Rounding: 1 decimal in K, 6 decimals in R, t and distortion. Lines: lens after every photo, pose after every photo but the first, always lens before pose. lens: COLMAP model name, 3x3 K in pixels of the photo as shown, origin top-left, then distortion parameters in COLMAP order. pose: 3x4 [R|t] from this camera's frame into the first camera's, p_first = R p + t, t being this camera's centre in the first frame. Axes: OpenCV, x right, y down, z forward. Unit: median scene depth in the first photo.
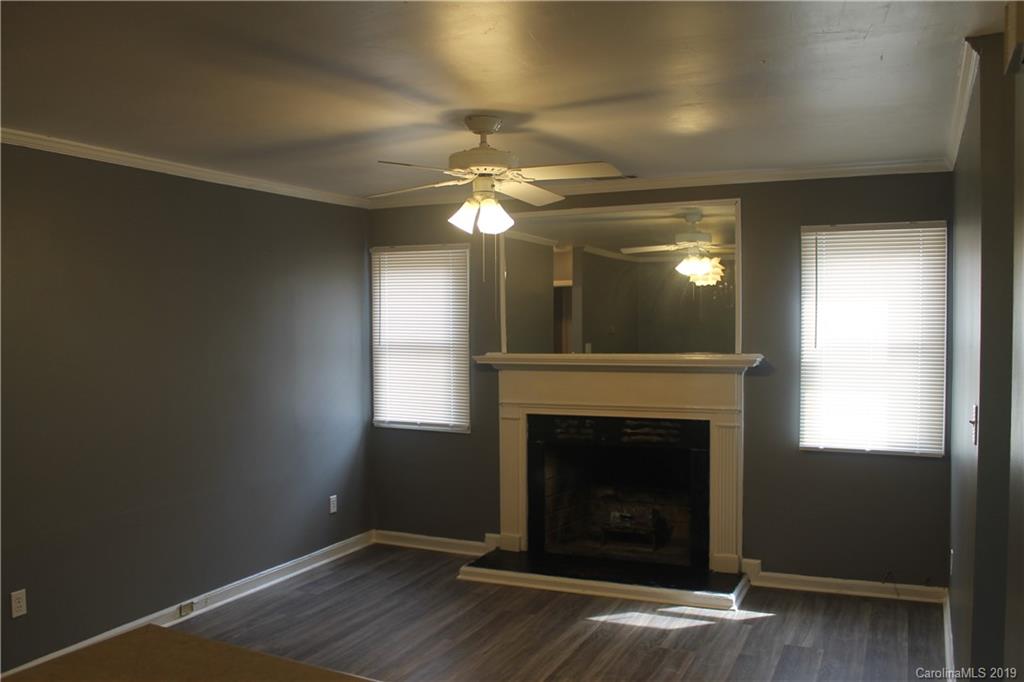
lens RADIAL K [[868.1, 0, 512.0], [0, 868.1, 341.0], [0, 0, 1]] dist [-0.174356, 0.146548]
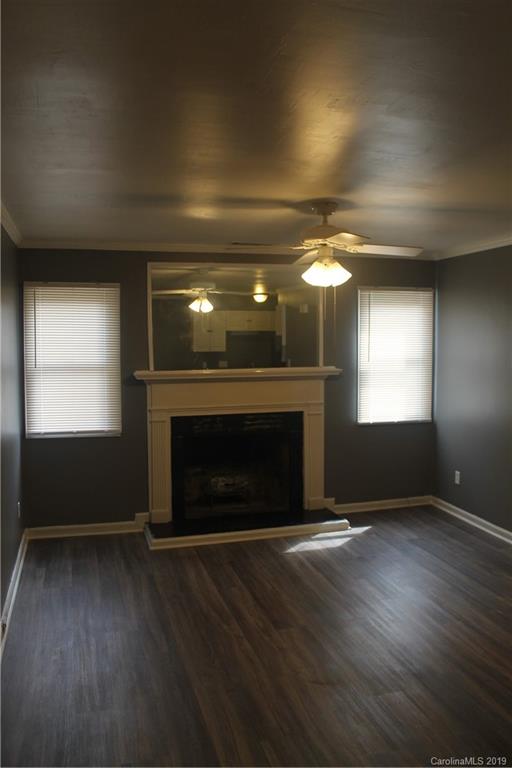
lens RADIAL K [[651.0, 0, 259.3], [0, 651.0, 370.2], [0, 0, 1]] dist [-0.174356, 0.146548]
pose [[0.751820, -0.029821, 0.658694, -0.563836], [0.016380, 0.999513, 0.026555, -0.010871], [-0.659165, -0.009175, 0.751942, 0.186405]]
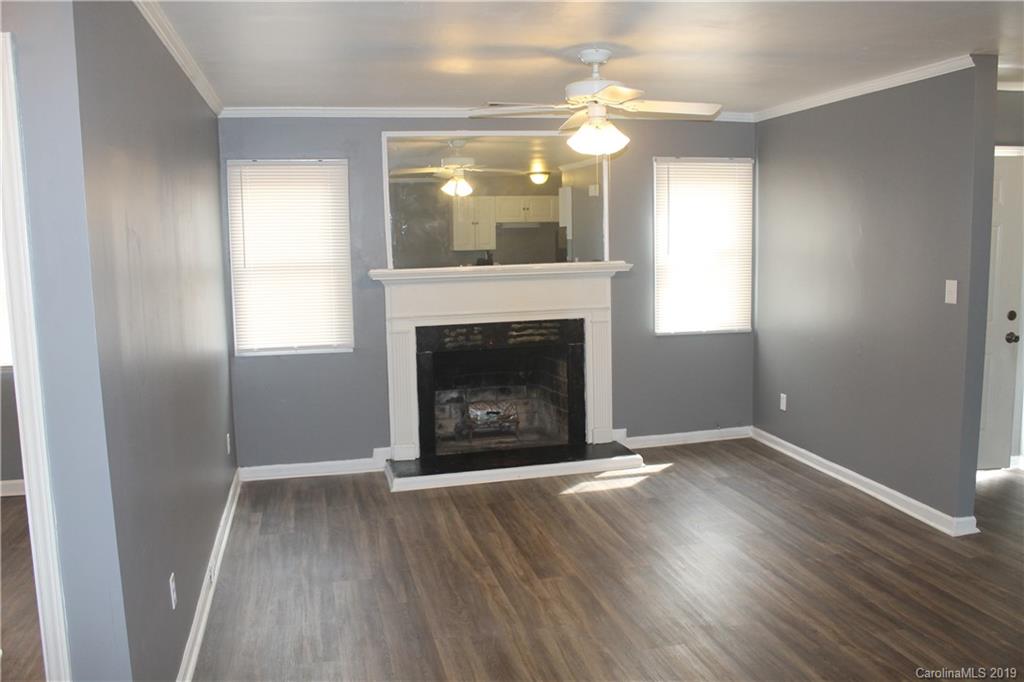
lens RADIAL K [[868.1, 0, 512.0], [0, 868.1, 341.0], [0, 0, 1]] dist [-0.174356, 0.146548]
pose [[0.780406, -0.084921, 0.619479, -0.576980], [0.032434, 0.994898, 0.095526, 0.005824], [-0.624431, -0.054457, 0.779179, 0.124000]]
